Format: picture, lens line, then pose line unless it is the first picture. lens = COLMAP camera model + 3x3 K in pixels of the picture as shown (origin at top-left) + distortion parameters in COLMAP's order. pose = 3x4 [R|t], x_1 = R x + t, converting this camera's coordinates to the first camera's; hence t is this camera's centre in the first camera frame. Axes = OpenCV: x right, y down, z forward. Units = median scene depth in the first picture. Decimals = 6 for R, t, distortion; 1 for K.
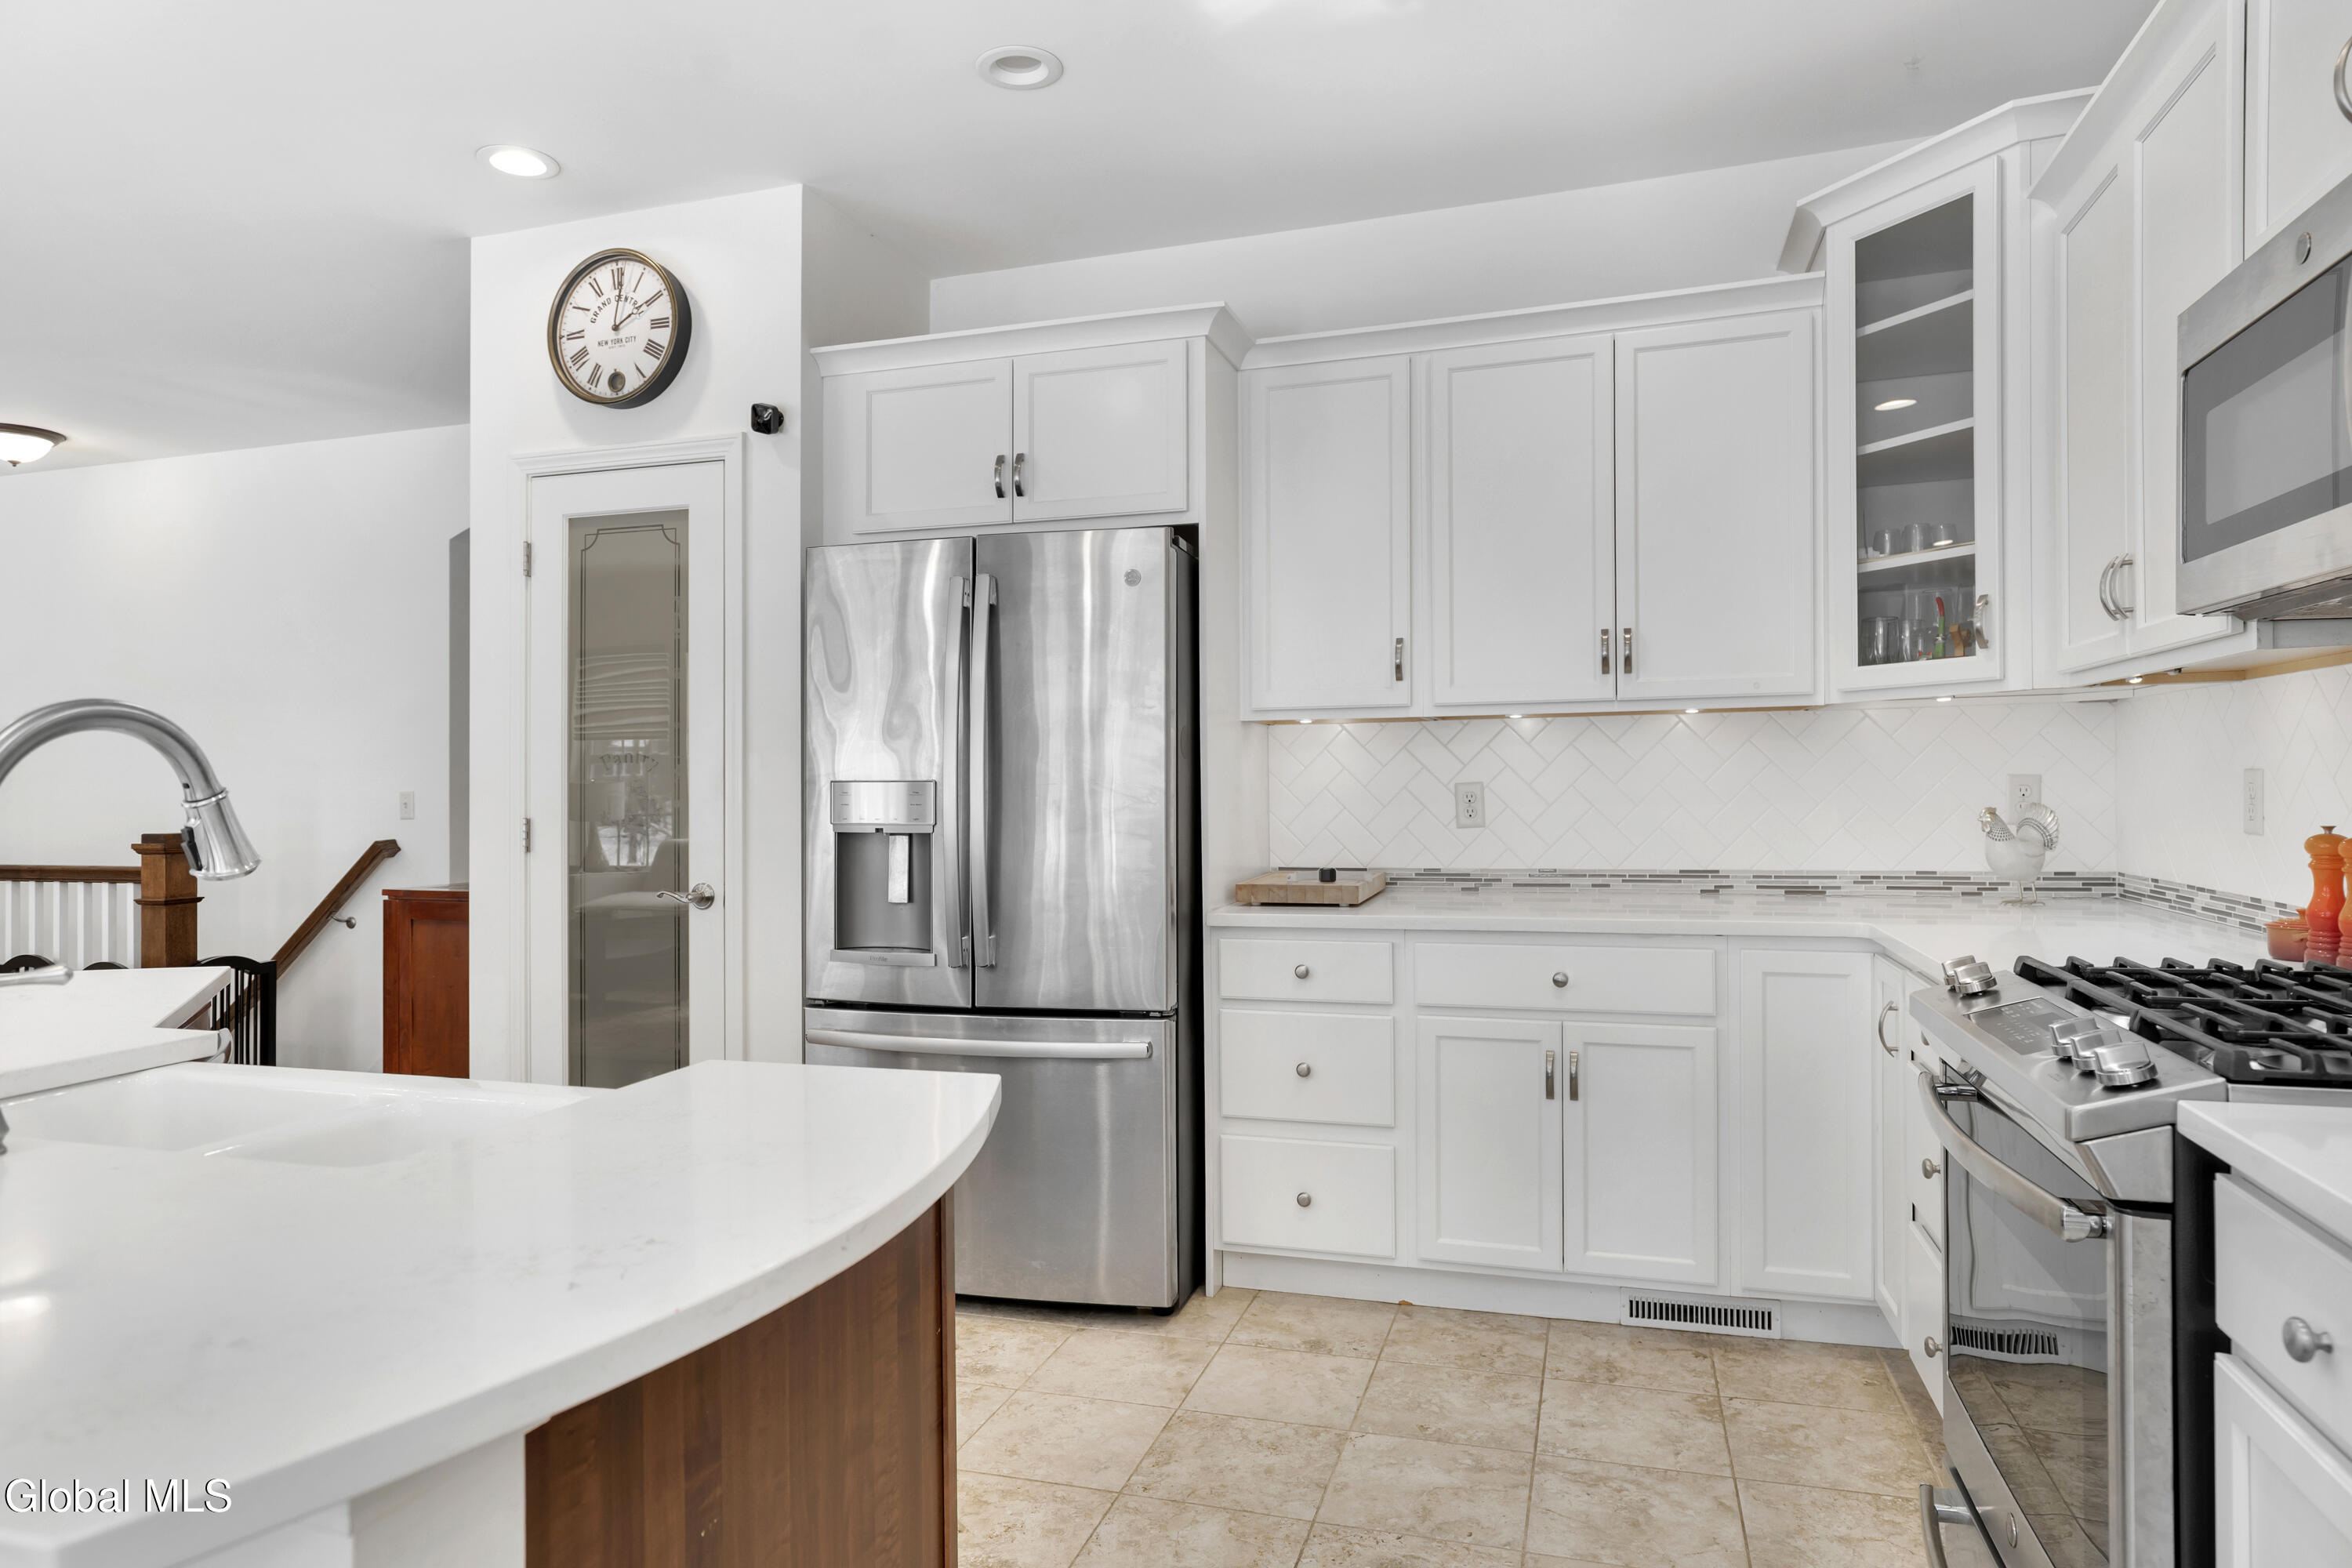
lens RADIAL K [[1404.8, 0, 1176.0], [0, 1404.8, 784.0], [0, 0, 1]] dist [-0.004634, -0.001057]
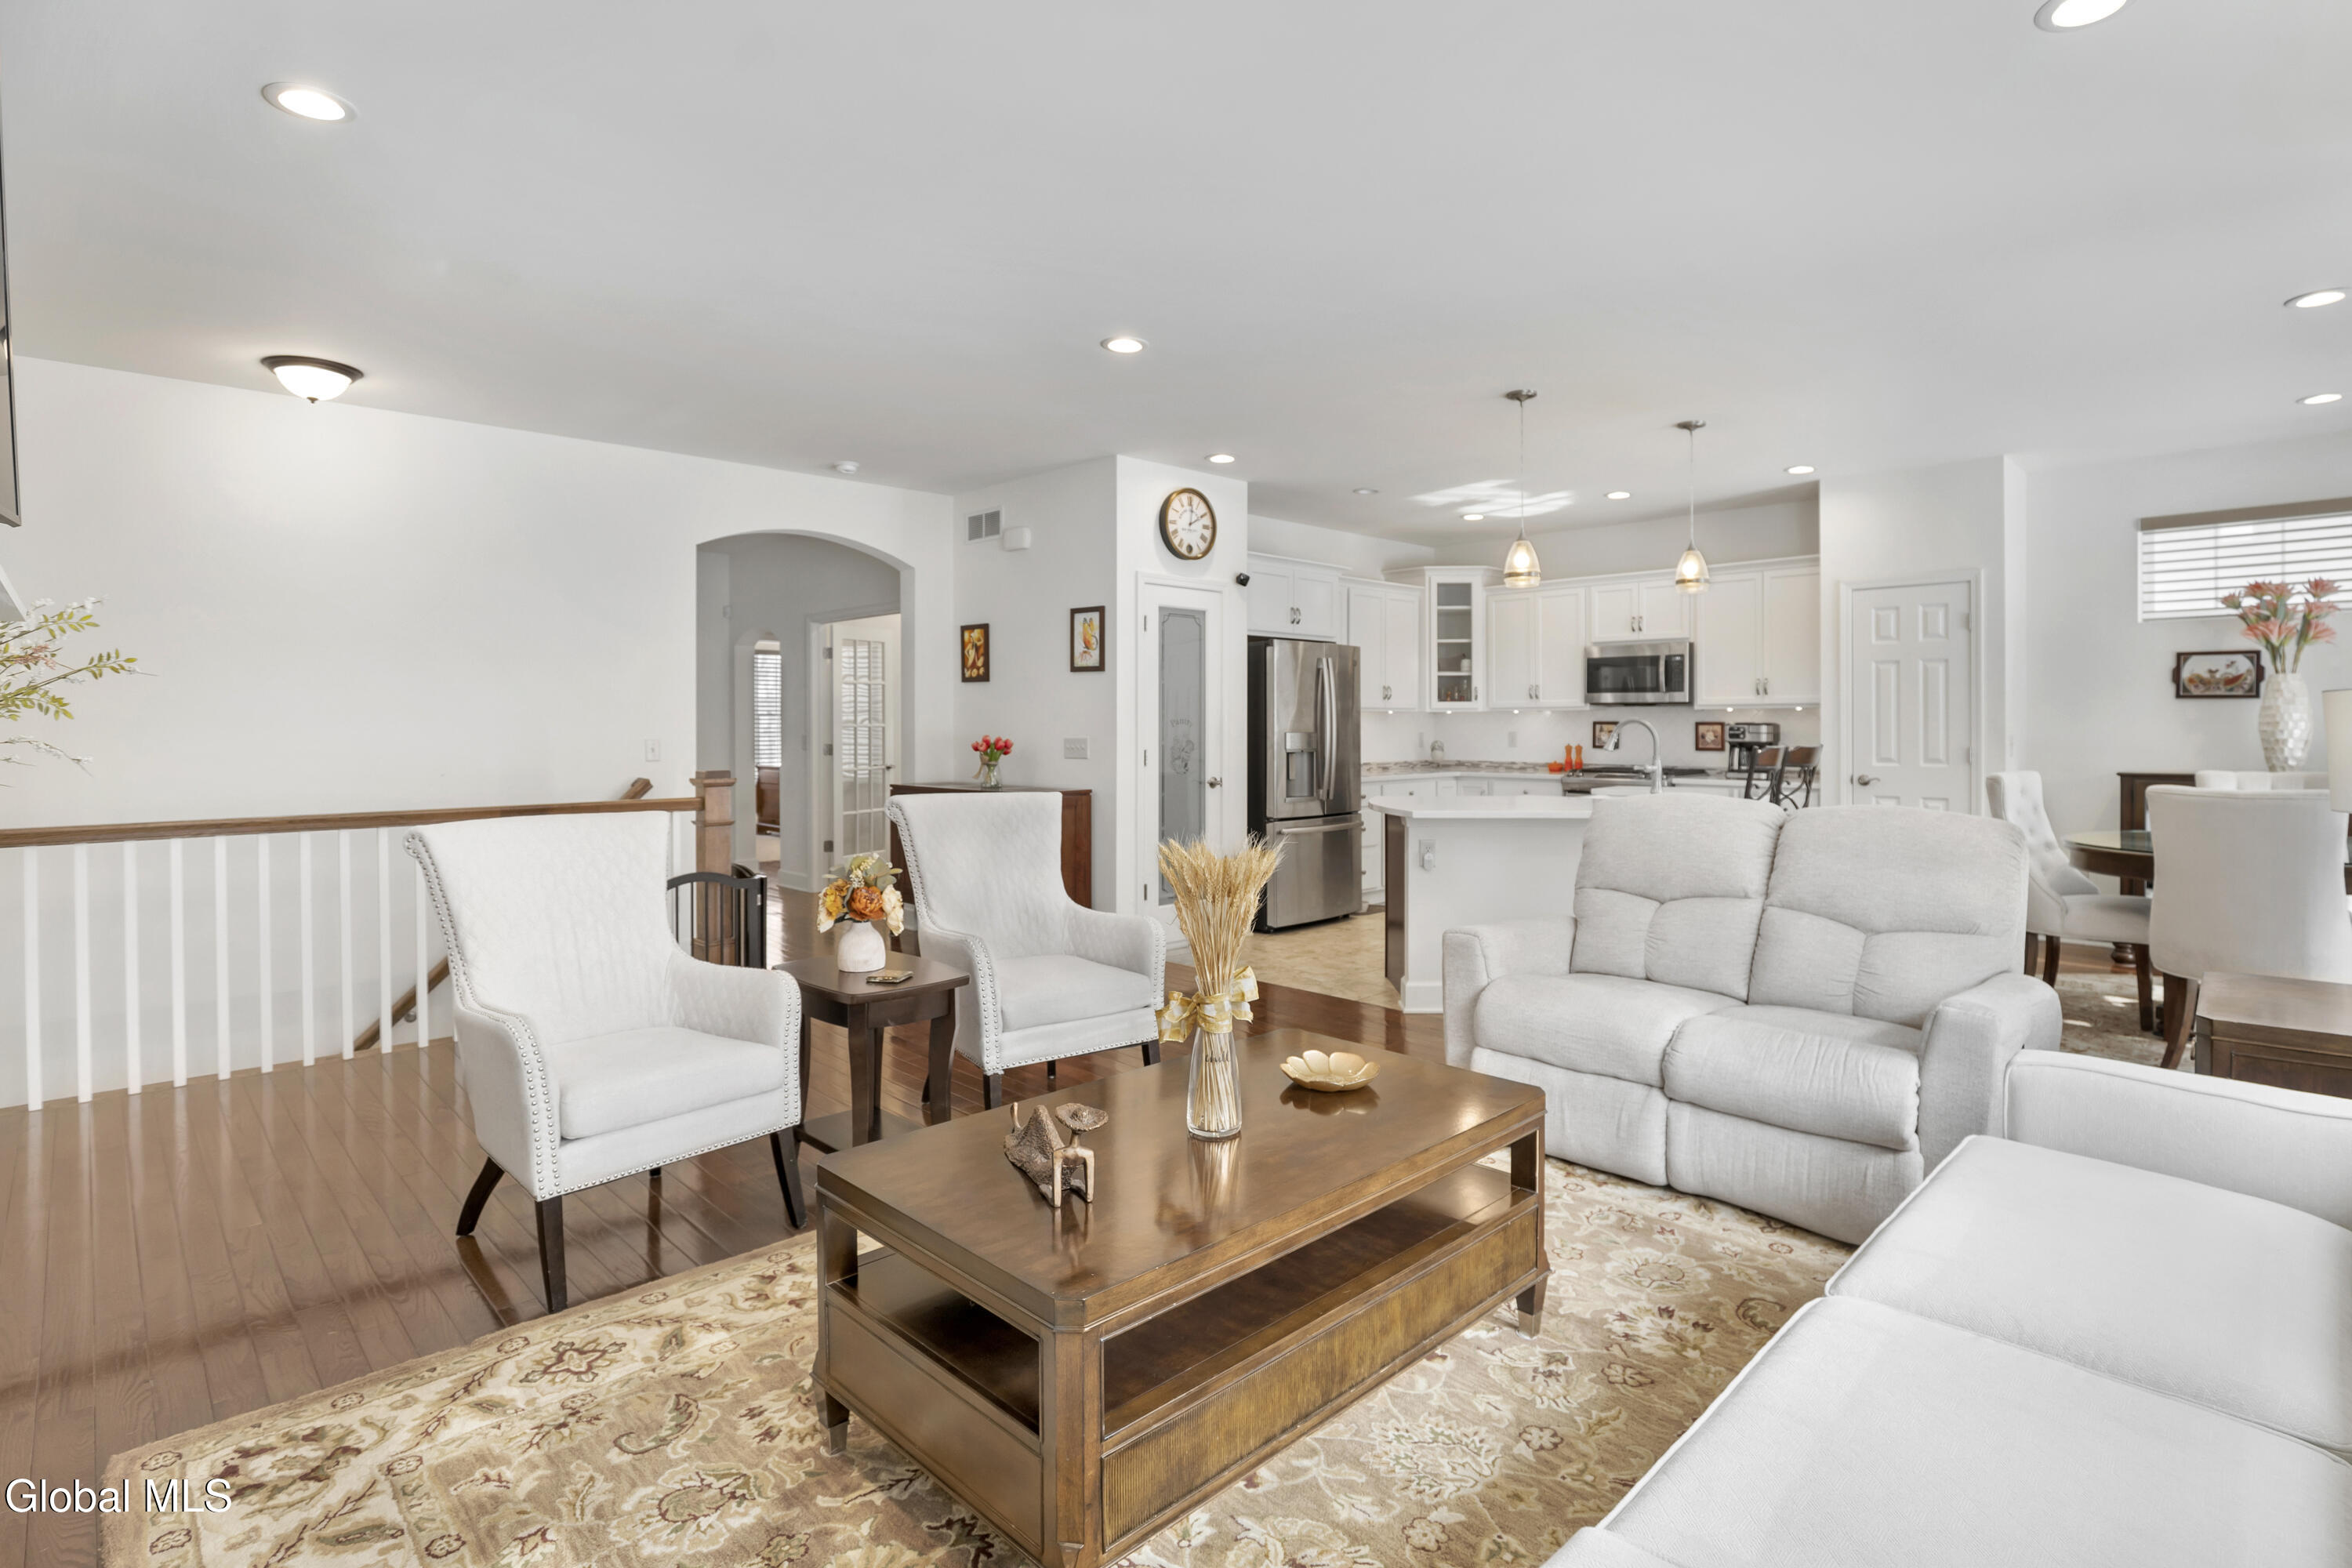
lens RADIAL K [[1147.9, 0, 1227.2], [0, 1147.9, 751.3], [0, 0, 1]] dist [0.017642, -0.000012]
pose [[0.446491, -0.009176, 0.894741, -1.988727], [-0.001717, 0.999937, 0.011112, 0.007619], [-0.894786, -0.006497, 0.446447, 0.151621]]
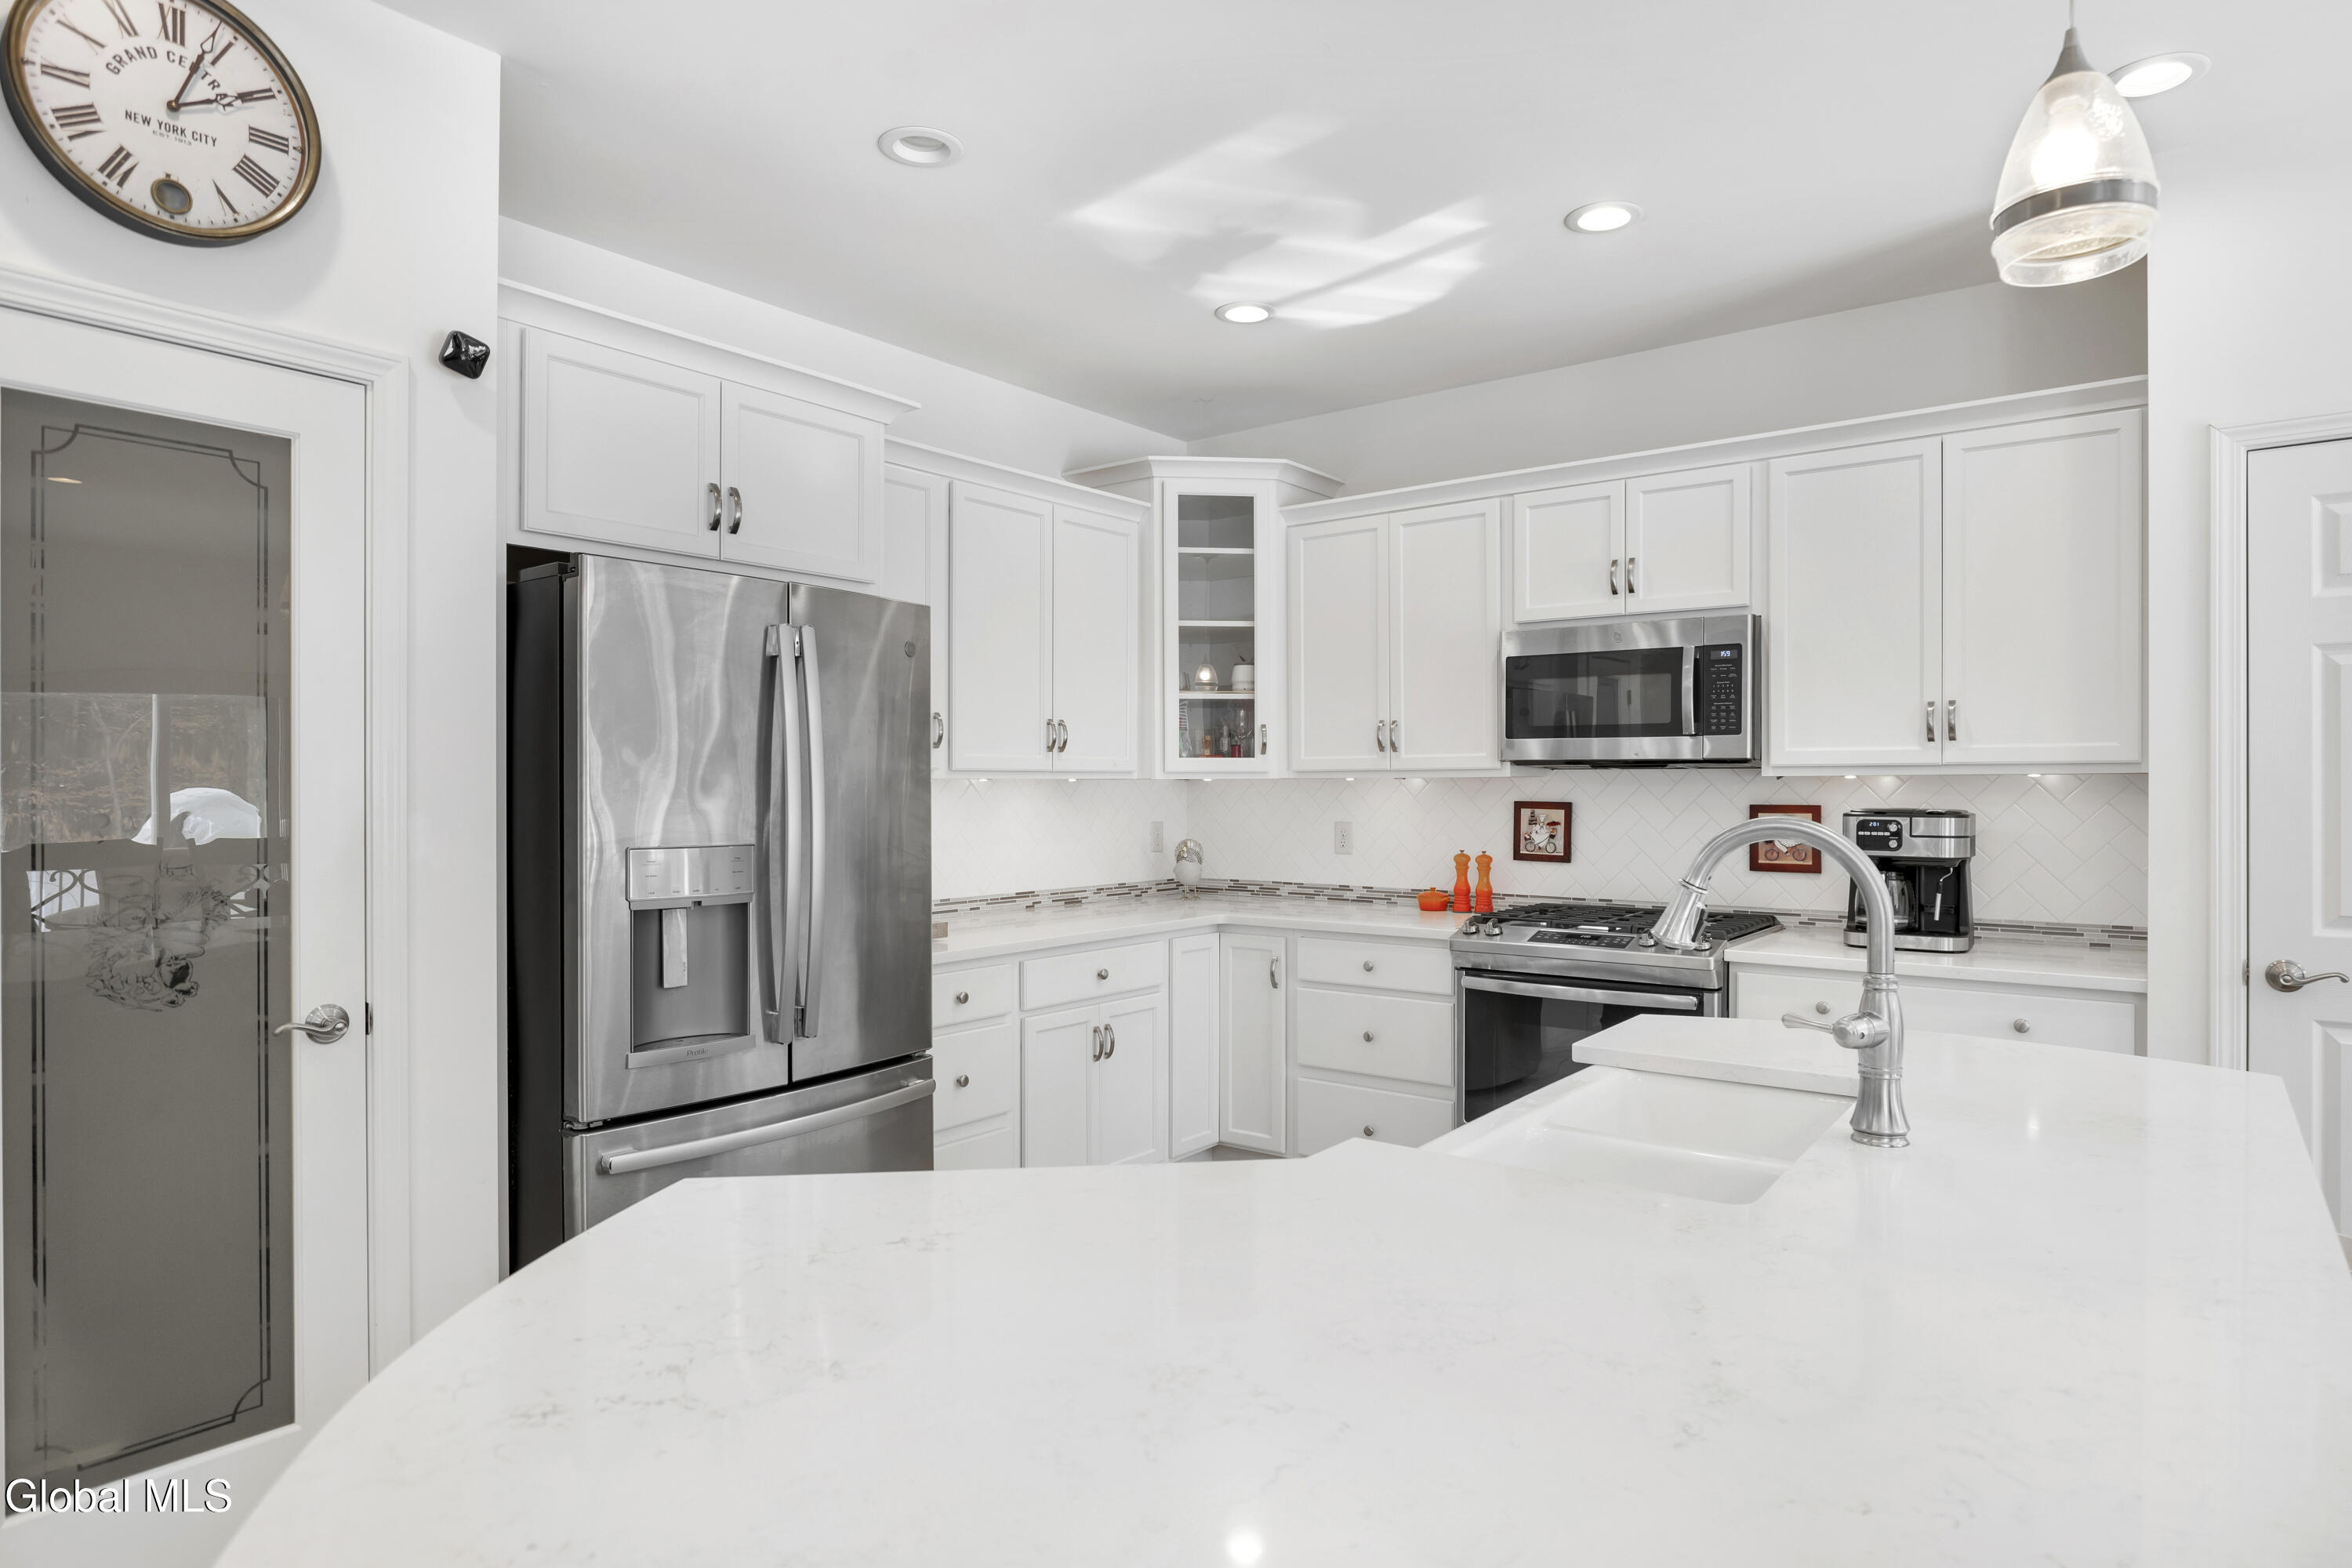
lens RADIAL K [[1306.2, 0, 1169.6], [0, 1306.2, 818.8], [0, 0, 1]] dist [-0.001172, -0.000998]
pose [[0.357992, -0.010666, 0.933664, -0.778727], [-0.001806, 0.999925, 0.012115, -0.026924], [-0.933723, -0.006023, 0.357945, 0.401591]]
